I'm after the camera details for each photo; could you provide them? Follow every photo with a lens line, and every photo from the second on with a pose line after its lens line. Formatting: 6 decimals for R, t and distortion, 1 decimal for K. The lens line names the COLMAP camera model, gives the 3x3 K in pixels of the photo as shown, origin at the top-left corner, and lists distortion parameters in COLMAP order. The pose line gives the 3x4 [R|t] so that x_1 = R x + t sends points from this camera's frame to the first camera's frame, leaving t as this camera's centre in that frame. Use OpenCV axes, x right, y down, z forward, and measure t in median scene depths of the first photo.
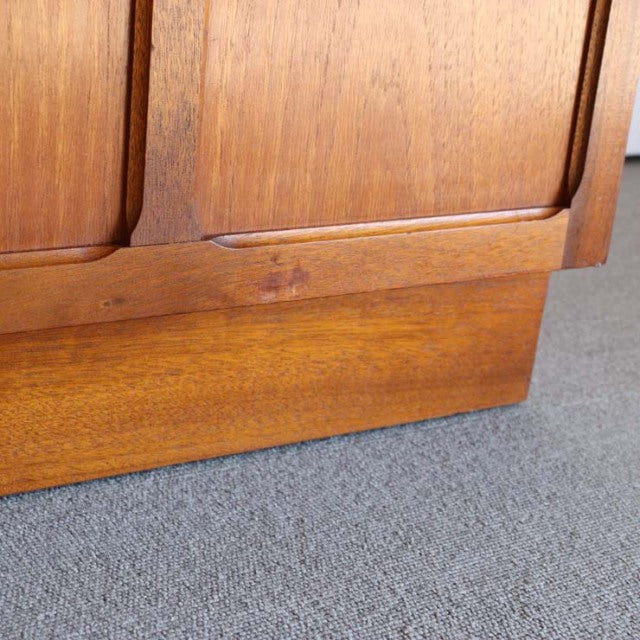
lens RADIAL K [[1390.8, 0, 319.3], [0, 1390.8, 323.9], [0, 0, 1]] dist [0.035698, 0.141694]
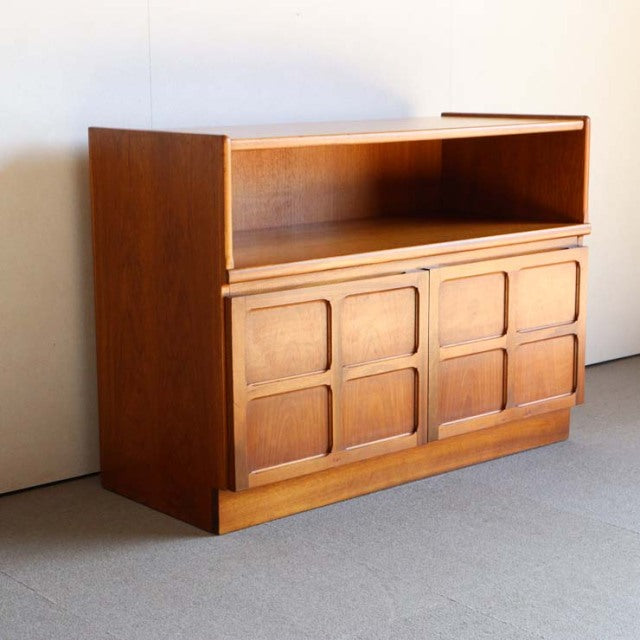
lens RADIAL K [[1390.8, 0, 319.3], [0, 1390.8, 323.9], [0, 0, 1]] dist [0.035698, 0.141694]
pose [[0.986179, -0.122407, 0.111661, -1.281079], [0.137343, 0.980907, -0.137689, 0.240826], [-0.092675, 0.151121, 0.984161, -3.921505]]
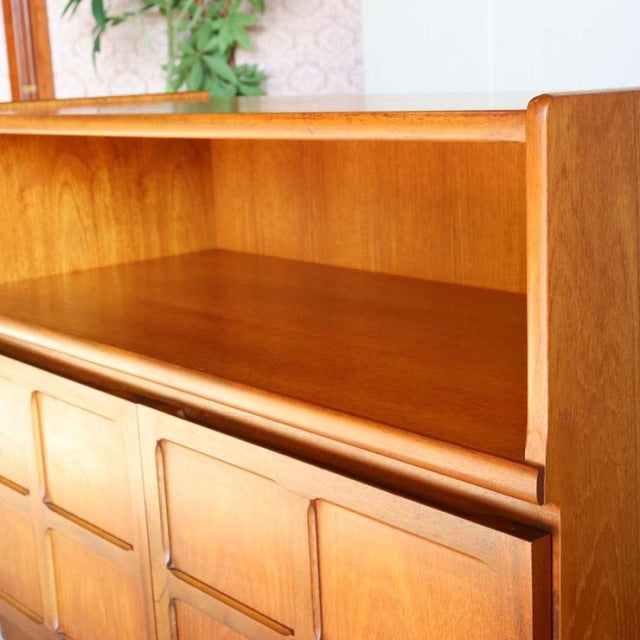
lens RADIAL K [[1147.4, 0, 320.0], [0, 1147.4, 320.0], [0, 0, 1]] dist [-0.014119, -0.054183]
pose [[0.117658, 0.112448, -0.986667, 1.444665], [-0.269625, 0.959863, 0.077241, -0.864788], [0.955750, 0.256942, 0.143255, 0.493167]]
